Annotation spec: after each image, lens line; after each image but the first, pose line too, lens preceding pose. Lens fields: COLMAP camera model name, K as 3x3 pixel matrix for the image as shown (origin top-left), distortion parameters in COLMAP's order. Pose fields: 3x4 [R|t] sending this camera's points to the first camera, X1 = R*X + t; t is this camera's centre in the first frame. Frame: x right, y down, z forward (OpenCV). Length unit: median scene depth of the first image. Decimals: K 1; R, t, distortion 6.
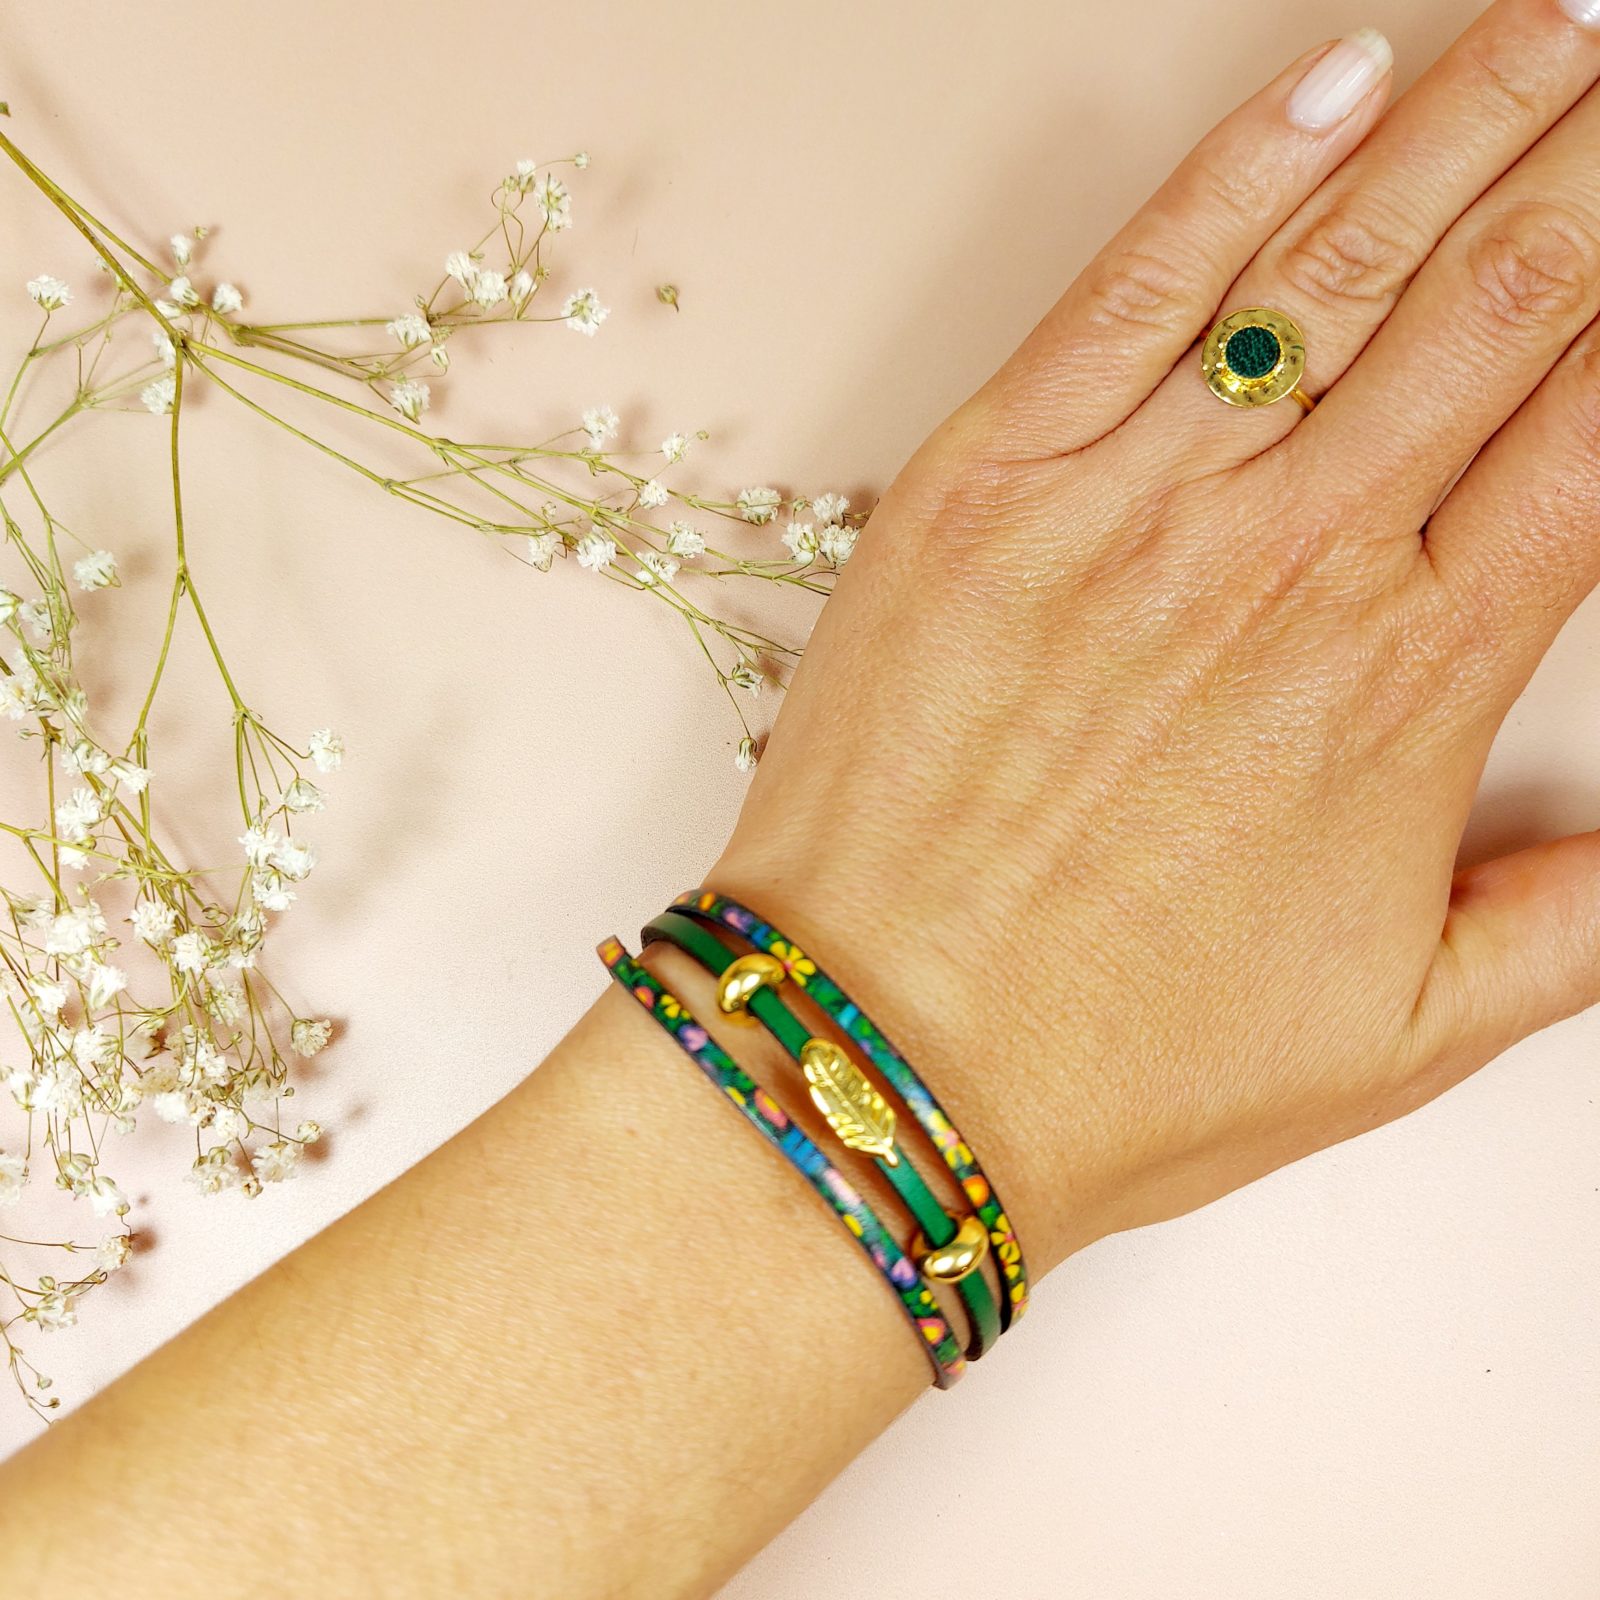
lens RADIAL K [[1568.0, 0, 909.8], [0, 1568.0, 800.4], [0, 0, 1]] dist [-0.046844, 0.056833]
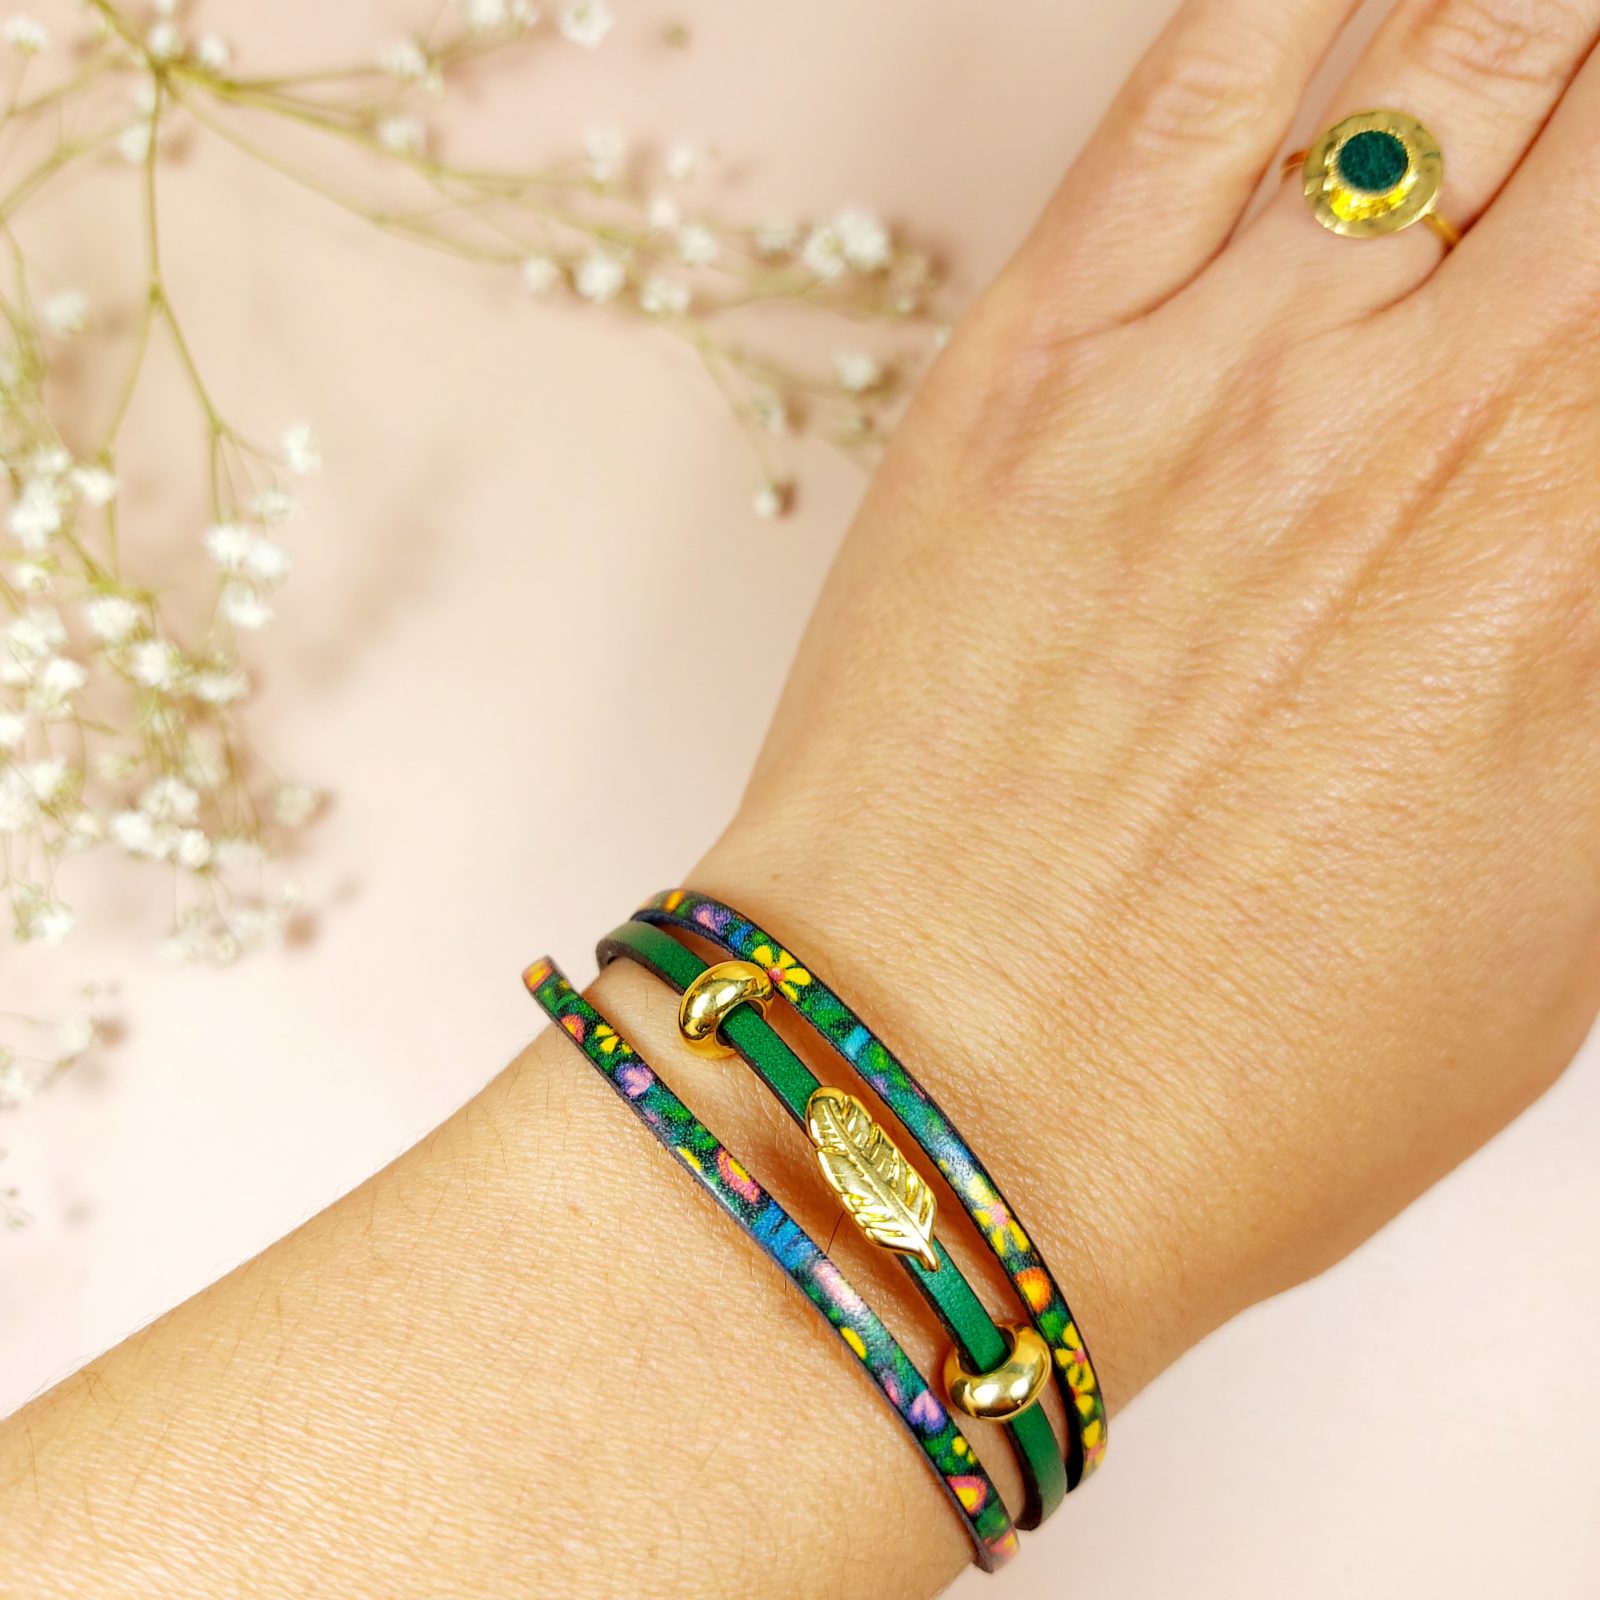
lens RADIAL K [[1568.0, 0, 909.8], [0, 1568.0, 800.4], [0, 0, 1]] dist [-0.046844, 0.056833]
pose [[0.988178, -0.043635, -0.146967, 0.092423], [0.026391, 0.992746, -0.117299, 0.102778], [0.151019, 0.112034, 0.982162, 0.251398]]
